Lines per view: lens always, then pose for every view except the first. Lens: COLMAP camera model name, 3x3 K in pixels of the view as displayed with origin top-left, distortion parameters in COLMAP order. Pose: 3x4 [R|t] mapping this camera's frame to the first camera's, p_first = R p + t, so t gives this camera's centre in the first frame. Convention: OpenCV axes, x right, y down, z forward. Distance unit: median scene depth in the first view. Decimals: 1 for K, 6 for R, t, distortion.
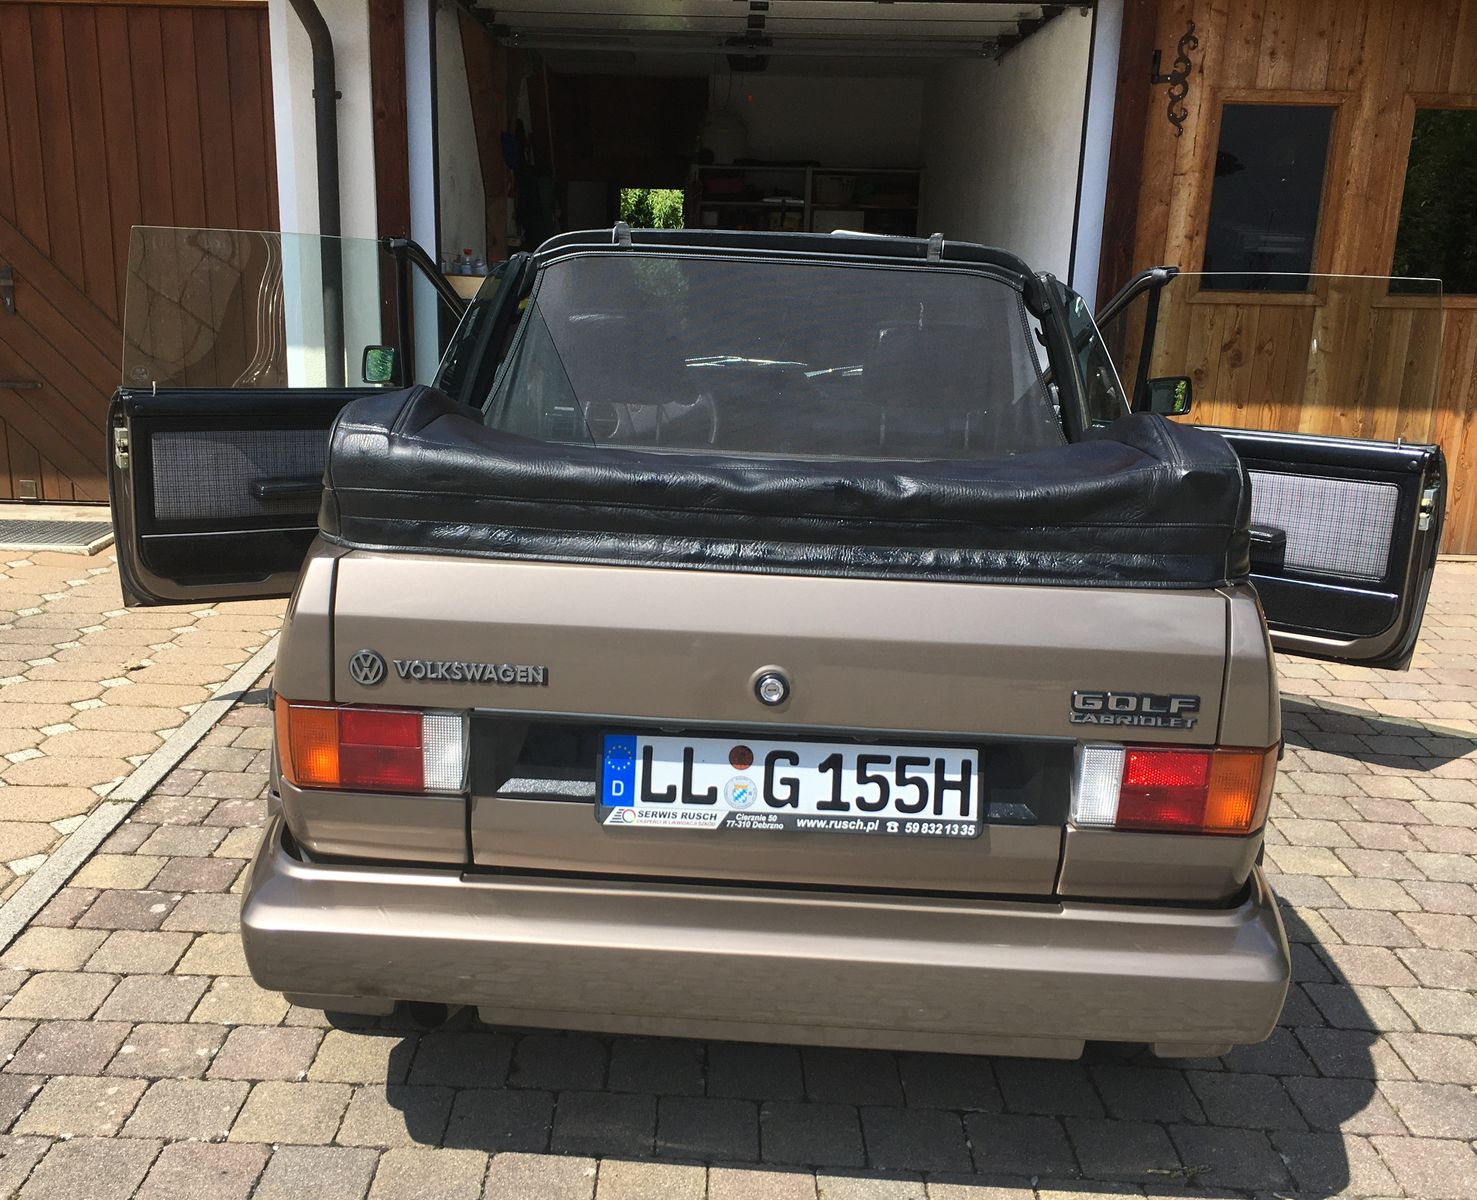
lens RADIAL K [[1478.7, 0, 647.0], [0, 1478.7, 637.6], [0, 0, 1]] dist [0.019042, 0.000000]
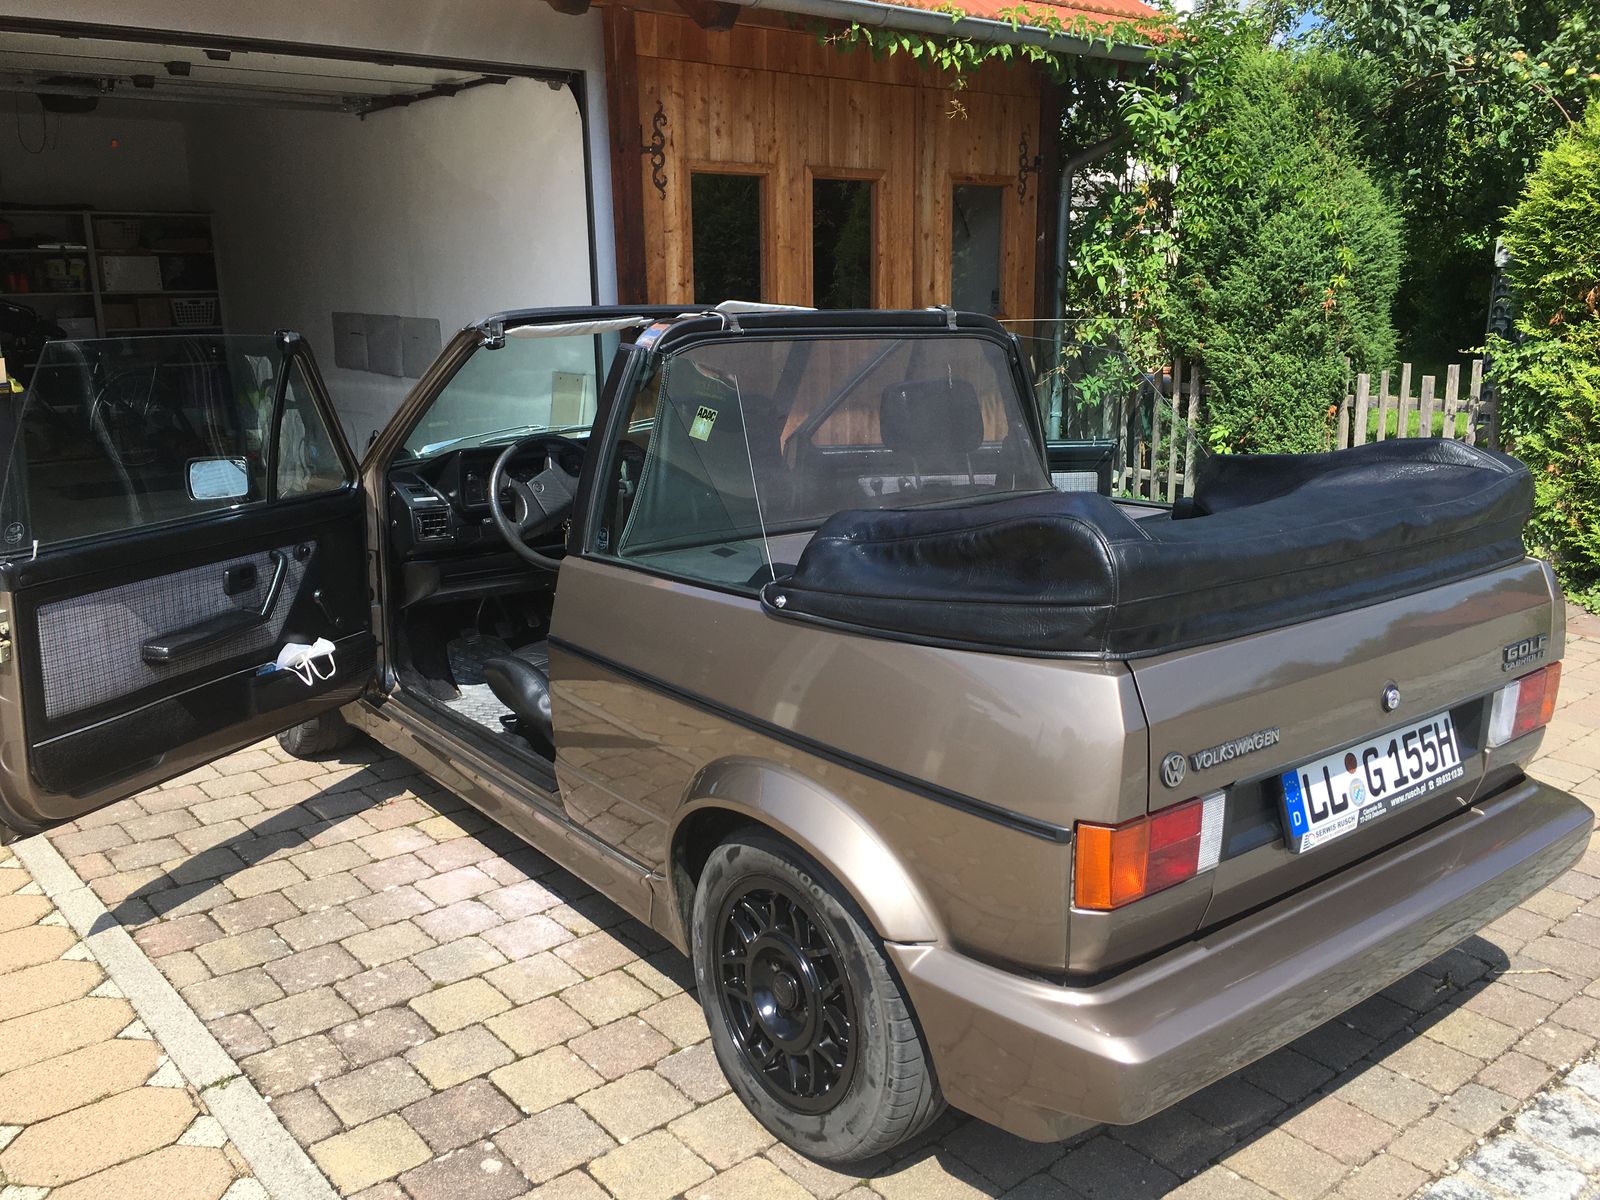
lens RADIAL K [[1355.0, 0, 798.5], [0, 1355.0, 596.1], [0, 0, 1]] dist [0.074040, -0.031893]
pose [[0.752294, -0.185549, 0.632159, -0.937555], [0.202075, 0.978258, 0.046658, -0.190079], [-0.627072, 0.092643, 0.773433, 0.415402]]
